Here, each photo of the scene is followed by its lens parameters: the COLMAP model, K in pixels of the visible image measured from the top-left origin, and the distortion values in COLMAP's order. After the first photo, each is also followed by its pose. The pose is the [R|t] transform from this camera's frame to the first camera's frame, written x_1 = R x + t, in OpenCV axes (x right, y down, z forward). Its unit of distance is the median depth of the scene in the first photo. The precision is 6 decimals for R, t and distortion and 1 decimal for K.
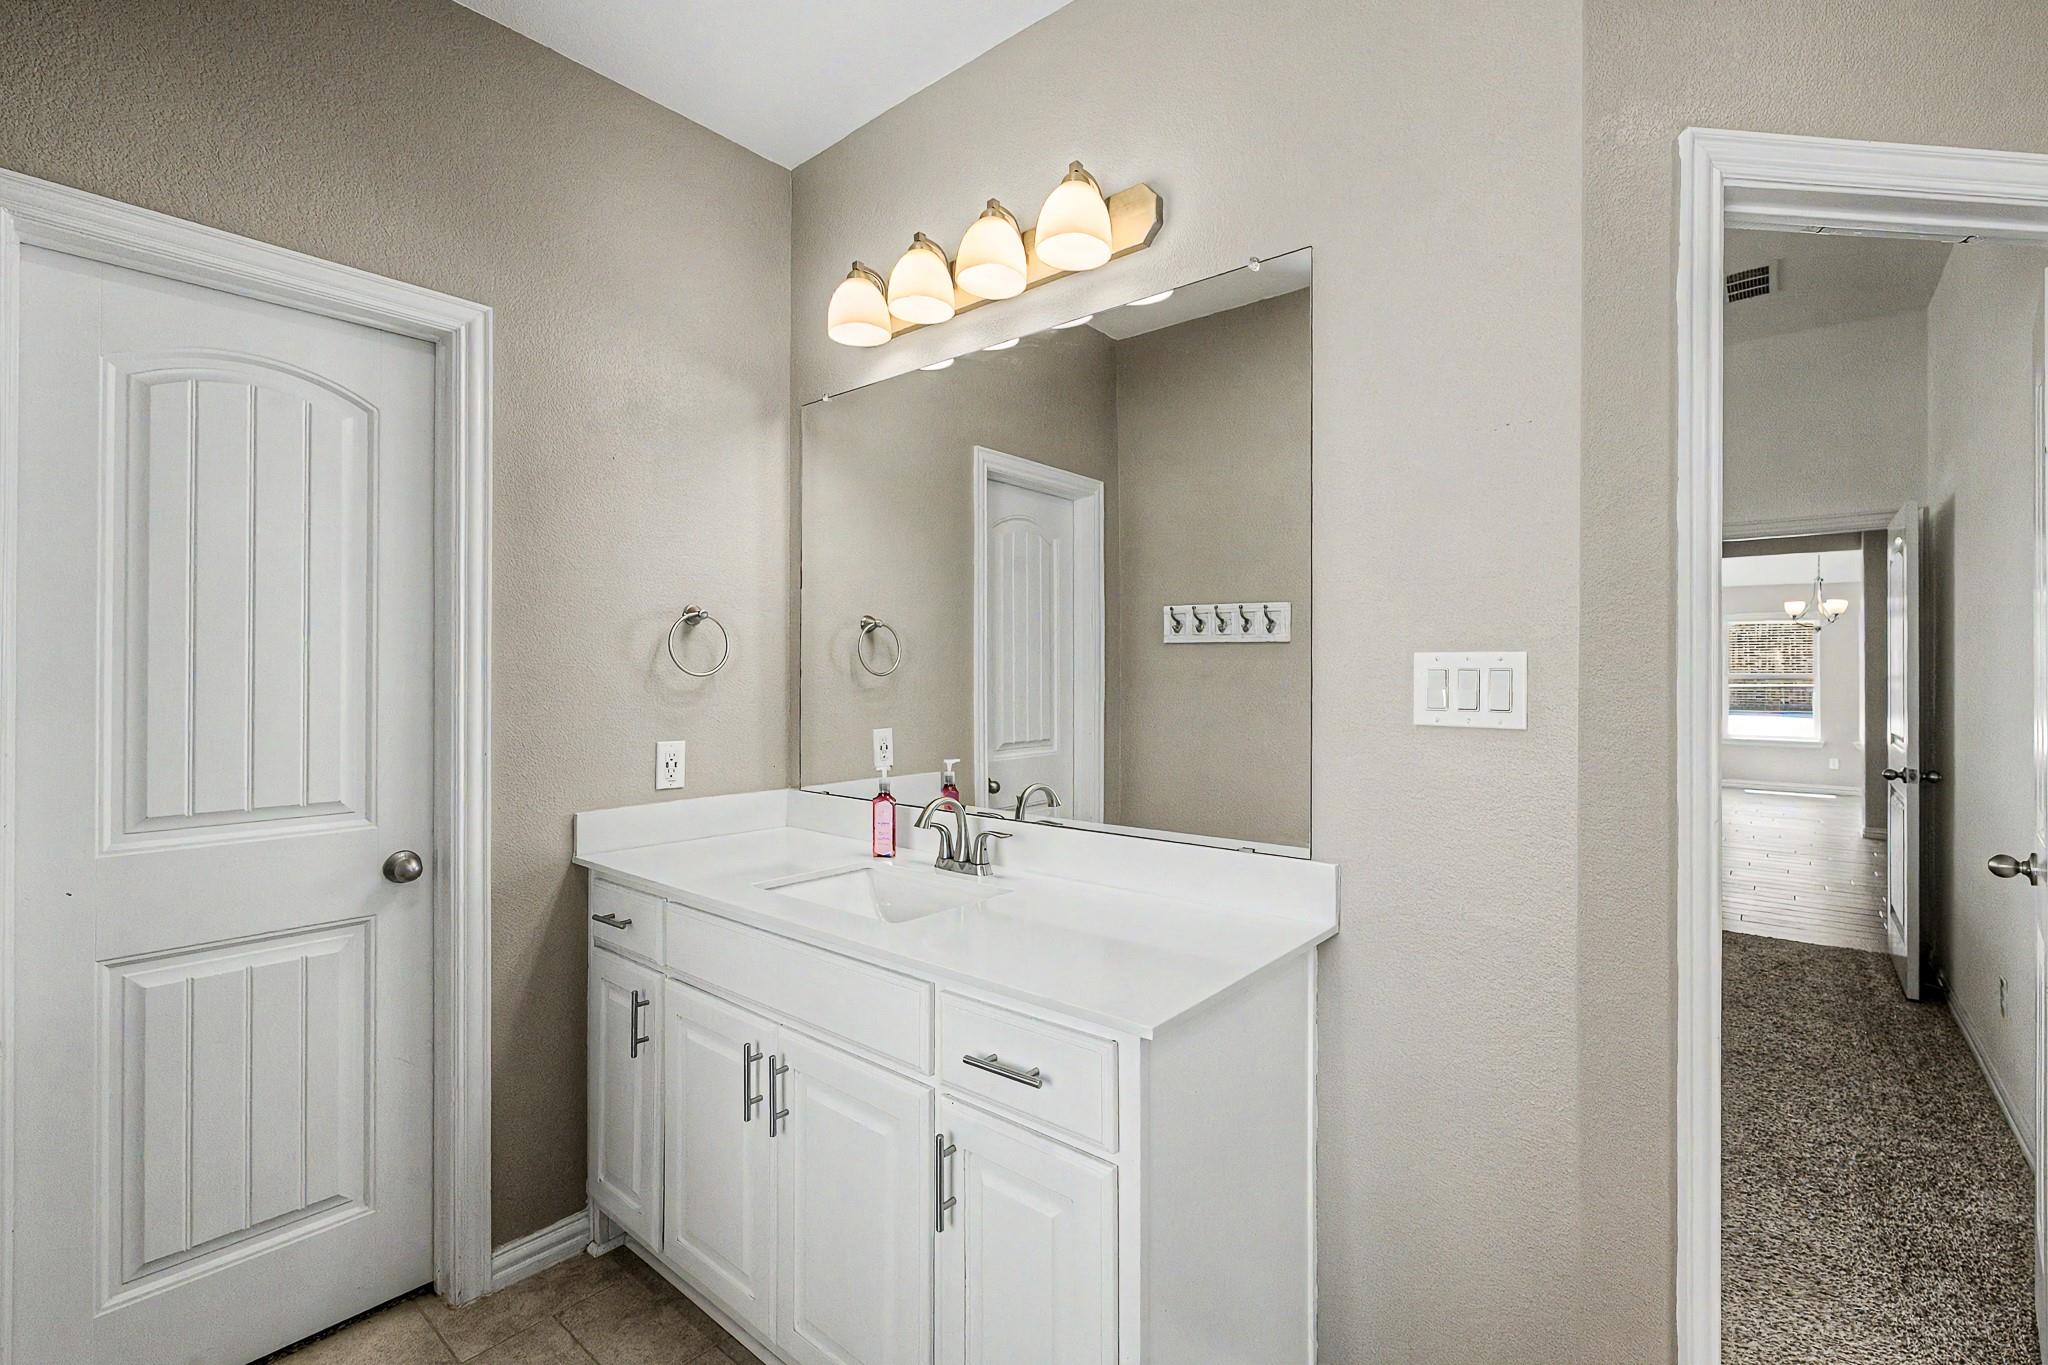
lens RADIAL K [[890.3, 0, 1024.0], [0, 890.3, 682.5], [0, 0, 1]] dist [-0.000393, 0.000217]
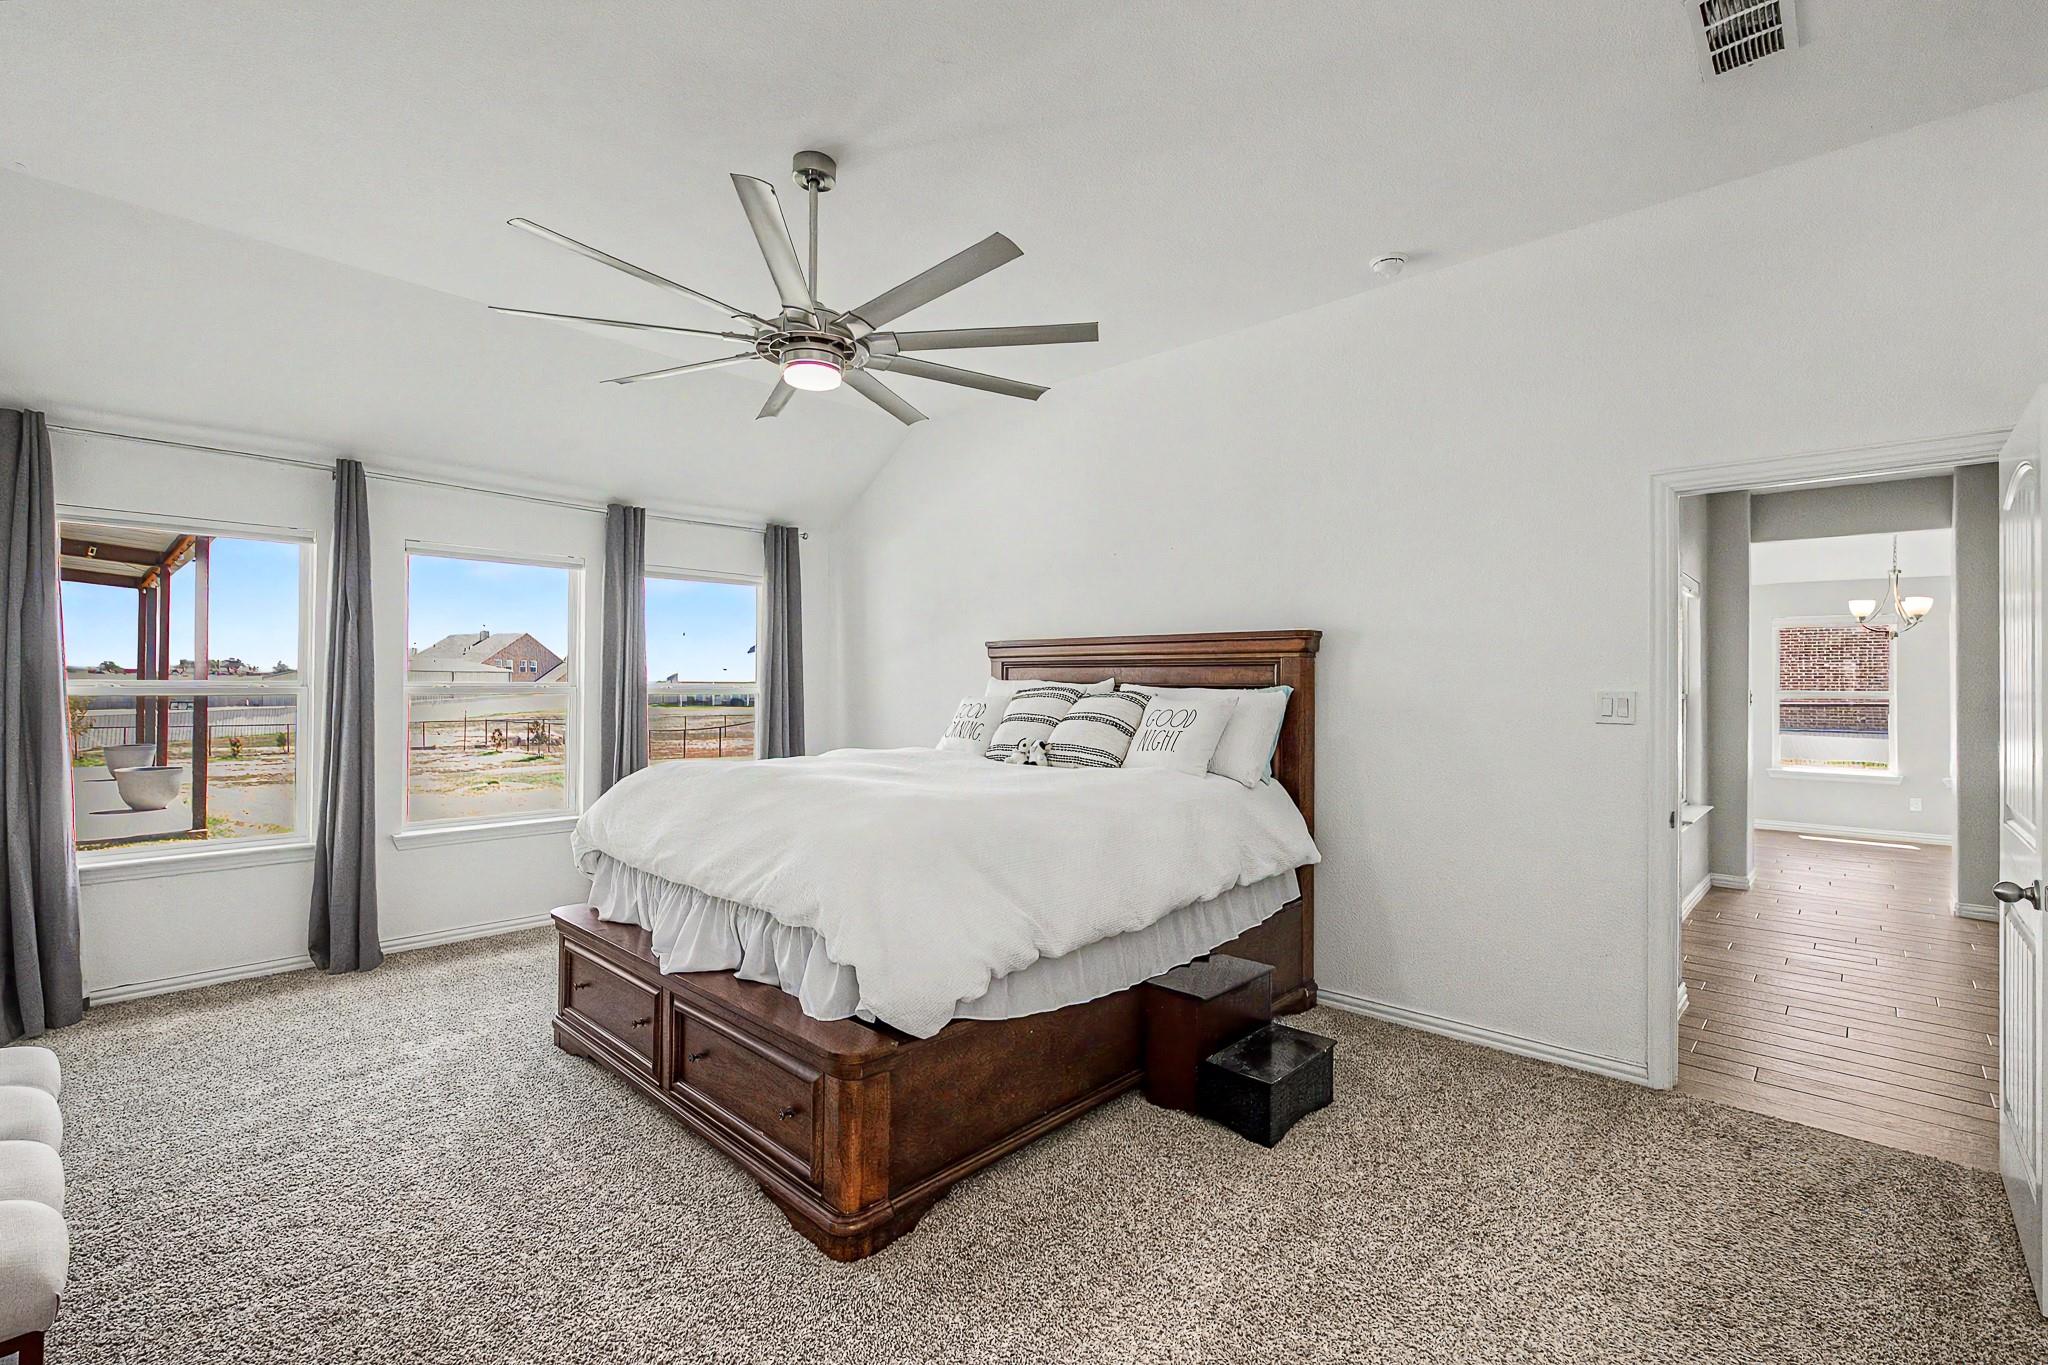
lens RADIAL K [[890.3, 0, 1024.0], [0, 890.3, 682.5], [0, 0, 1]] dist [-0.000393, 0.000217]
pose [[0.998662, 0.006998, -0.051227, 0.165407], [-0.007383, 0.999946, -0.007321, -0.005997], [0.051173, 0.007689, 0.998660, 0.175669]]
